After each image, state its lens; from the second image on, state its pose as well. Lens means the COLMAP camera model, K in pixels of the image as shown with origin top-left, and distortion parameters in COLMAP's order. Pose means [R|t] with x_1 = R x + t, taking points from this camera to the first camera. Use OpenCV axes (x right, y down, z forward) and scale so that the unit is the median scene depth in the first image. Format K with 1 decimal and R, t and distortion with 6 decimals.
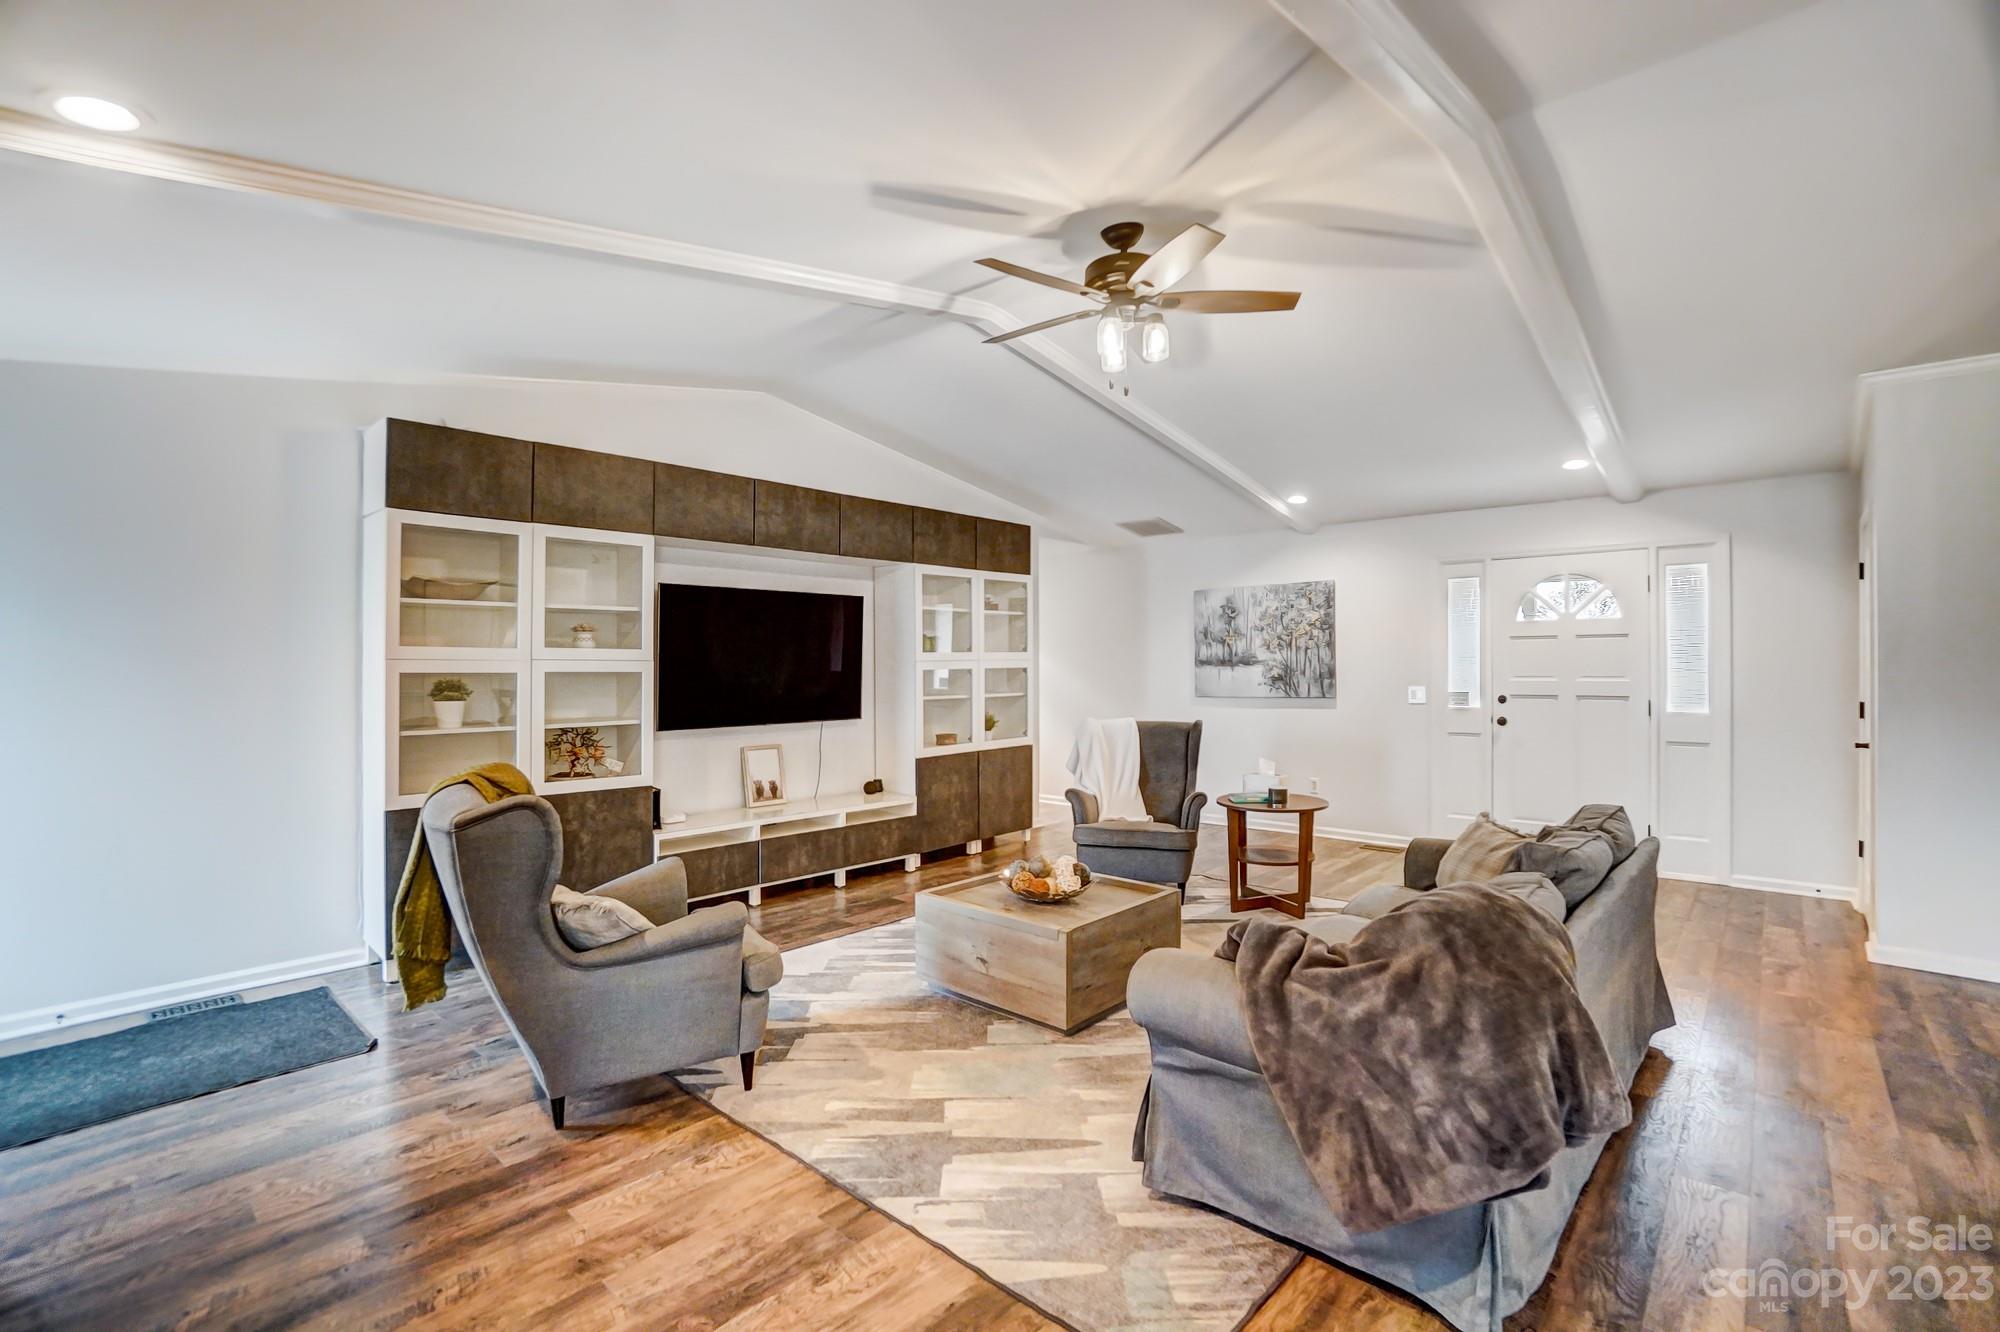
lens RADIAL K [[880.7, 0, 976.5], [0, 880.7, 668.8], [0, 0, 1]] dist [-0.037327, 0.000105]
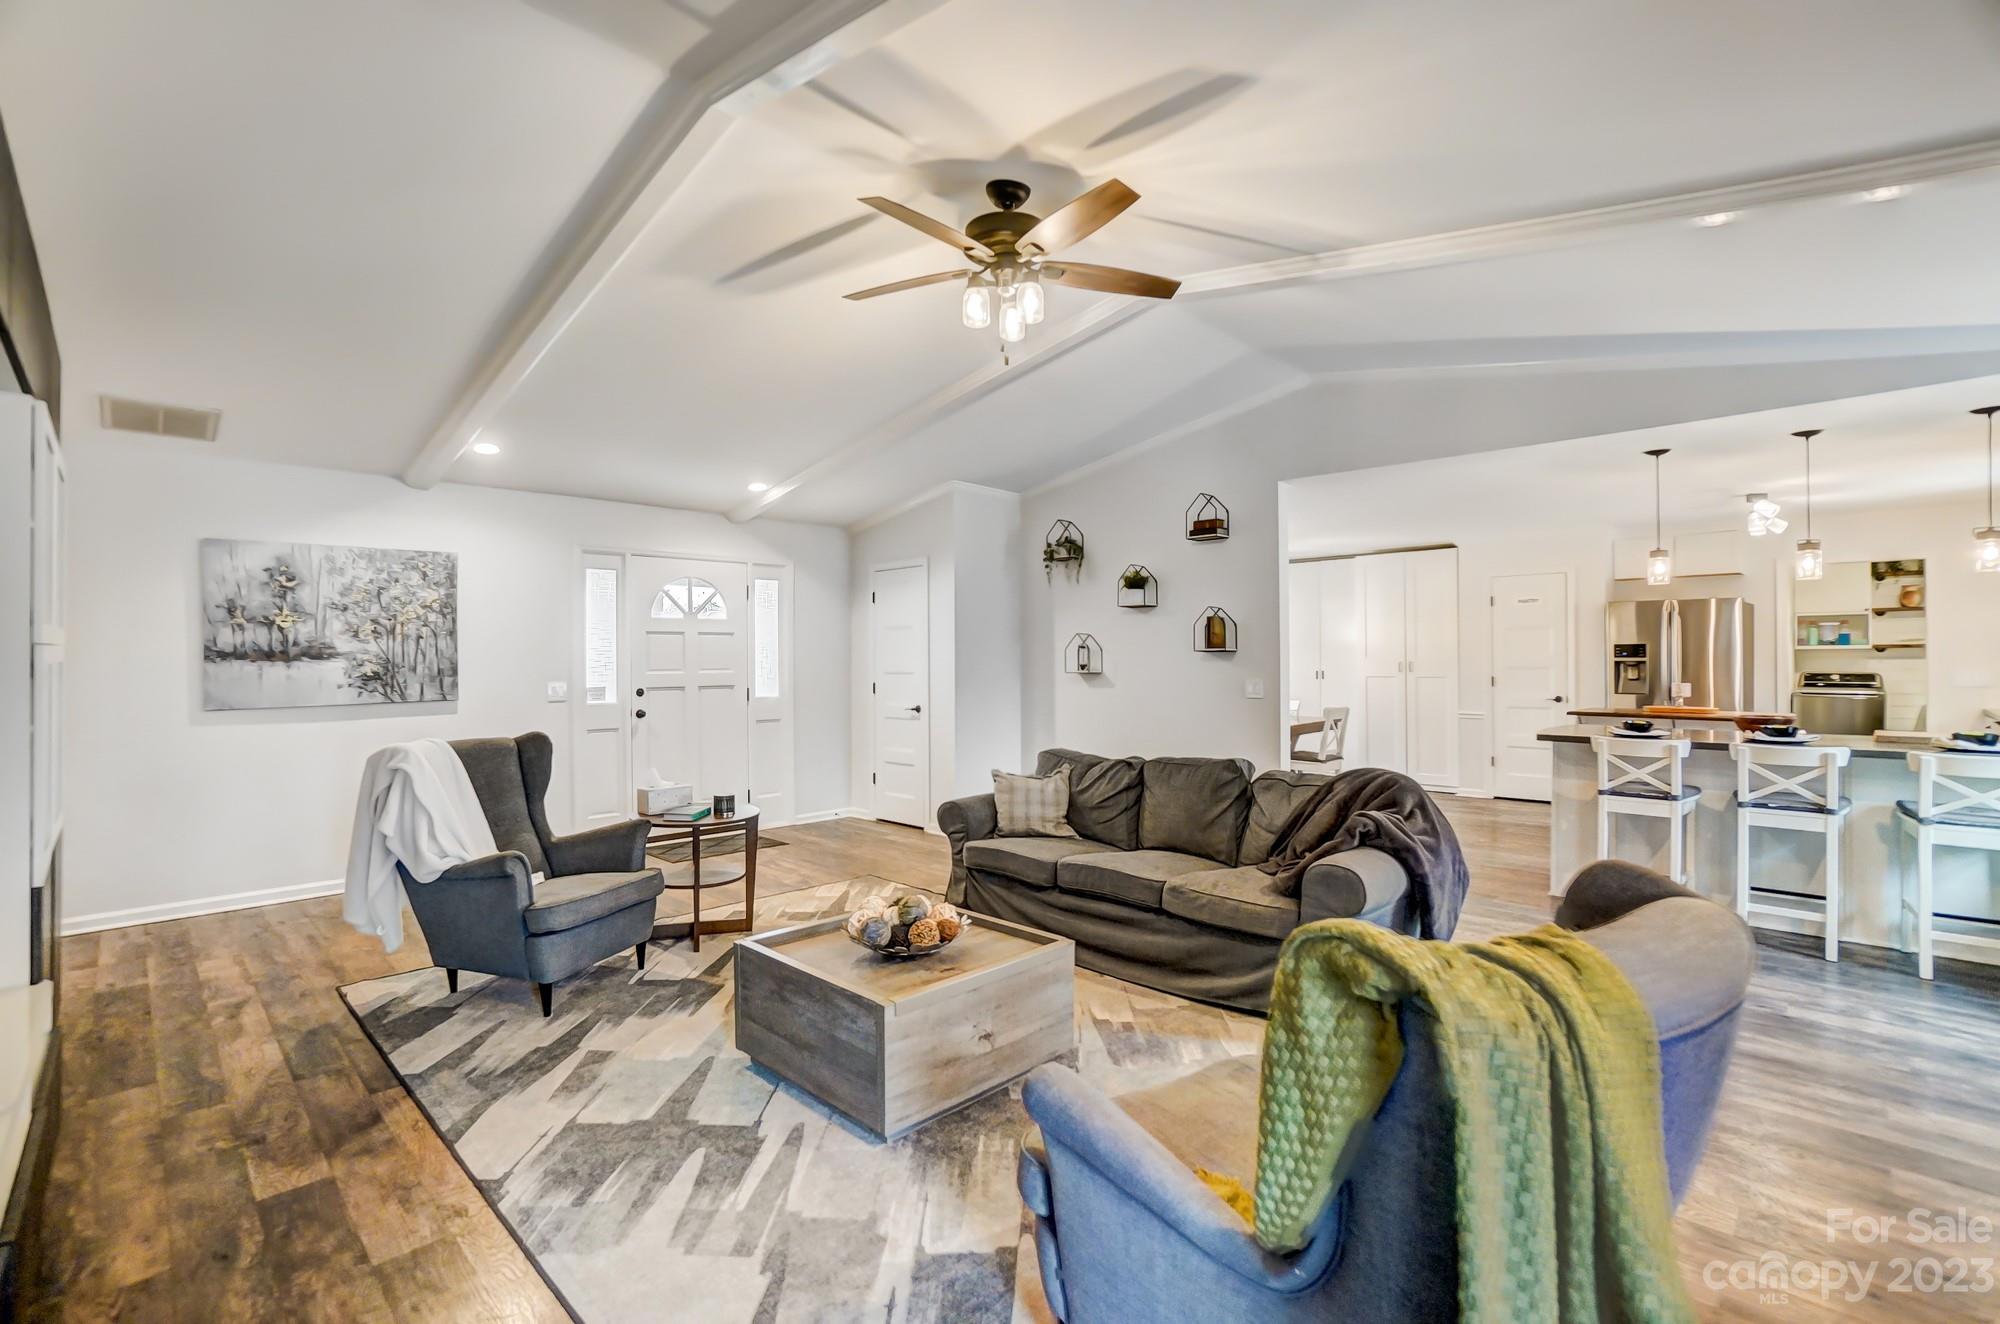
lens RADIAL K [[901.3, 0, 995.9], [0, 901.3, 658.5], [0, 0, 1]] dist [-0.060433, 0.023782]
pose [[0.033338, 0.005592, 0.999428, -0.450880], [0.009260, 0.999940, -0.005903, 0.005312], [-0.999401, 0.009452, 0.033284, 0.564584]]
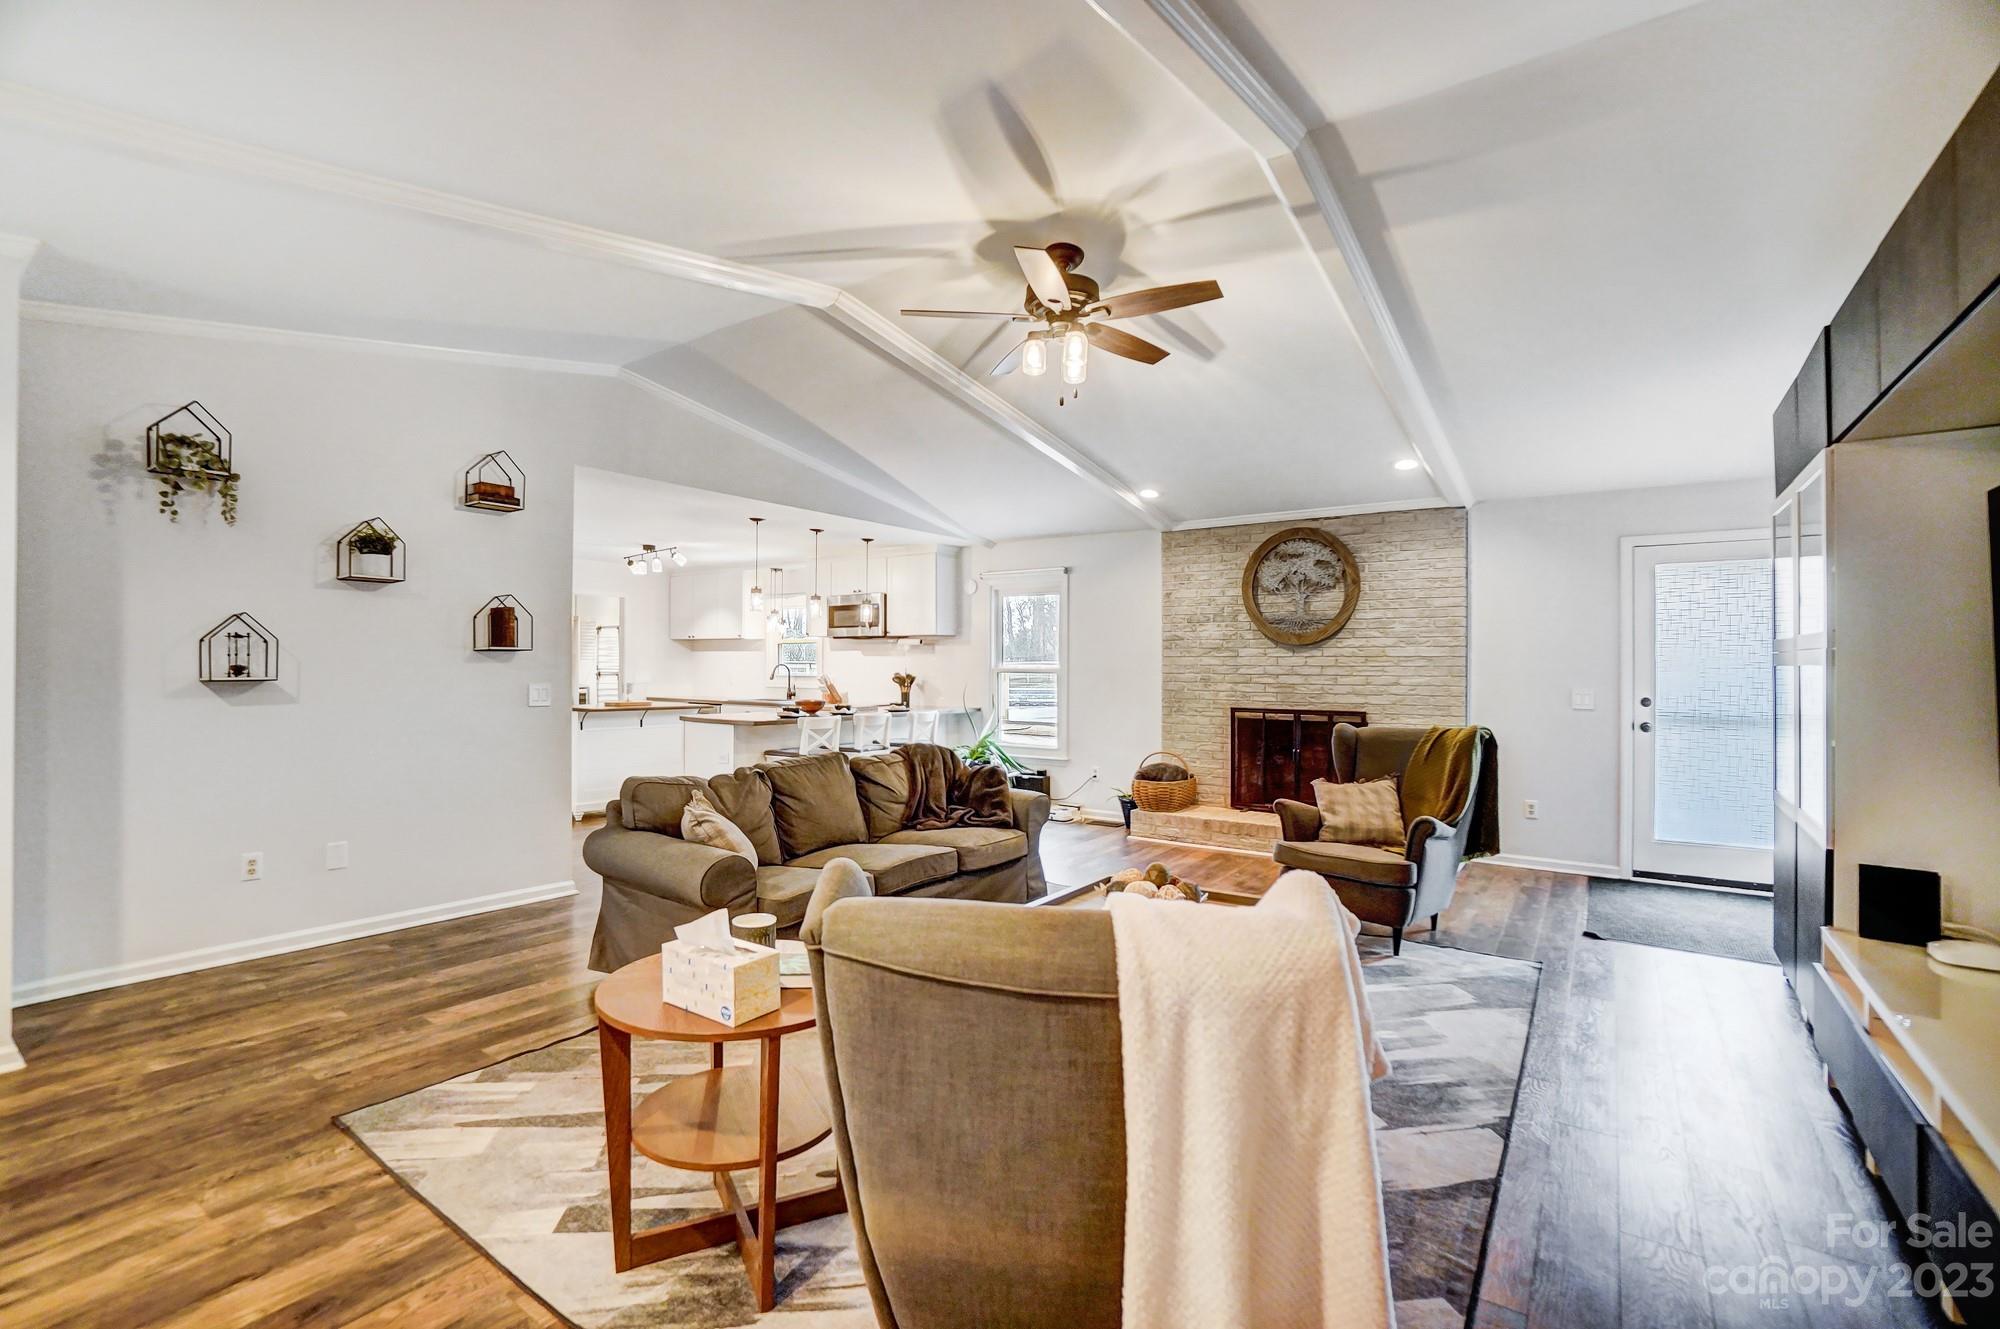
lens RADIAL K [[888.9, 0, 1000.0], [0, 888.9, 664.5], [0, 0, 1]] dist [-0.032983, 0.000149]
pose [[-0.991487, -0.002192, -0.130186, 0.223257], [-0.002469, 0.999995, 0.001967, 0.003478], [0.130181, 0.002272, -0.991488, 1.191177]]
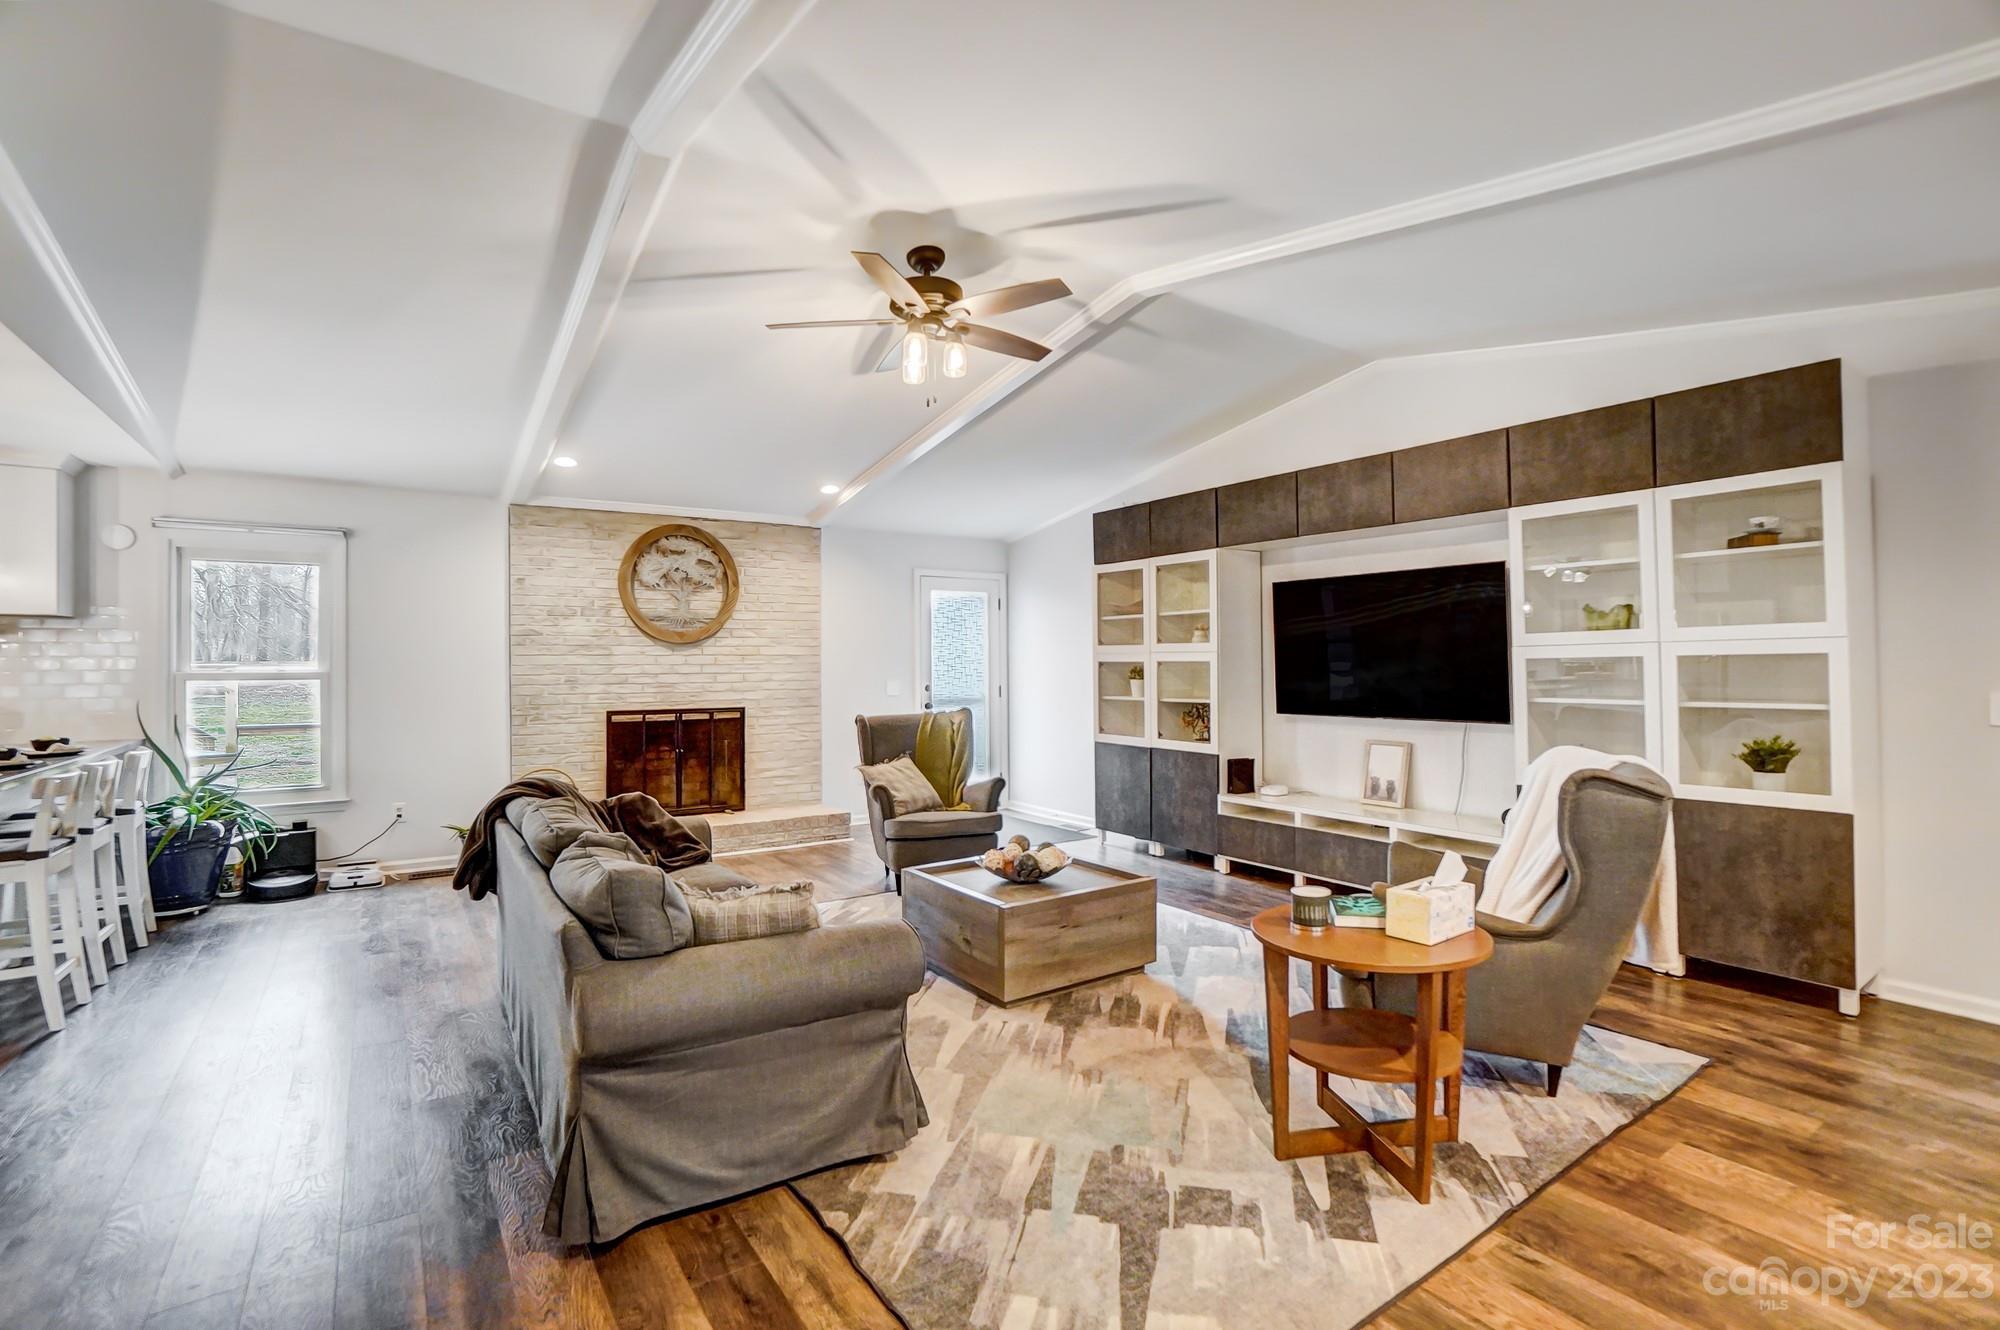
lens RADIAL K [[902.0, 0, 1019.3], [0, 902.0, 665.7], [0, 0, 1]] dist [-0.087009, 0.026007]
pose [[-0.186600, 0.008141, -0.982402, 0.710300], [0.002099, 0.999967, 0.007888, 0.000012], [0.982434, -0.000590, -0.186611, 0.757248]]
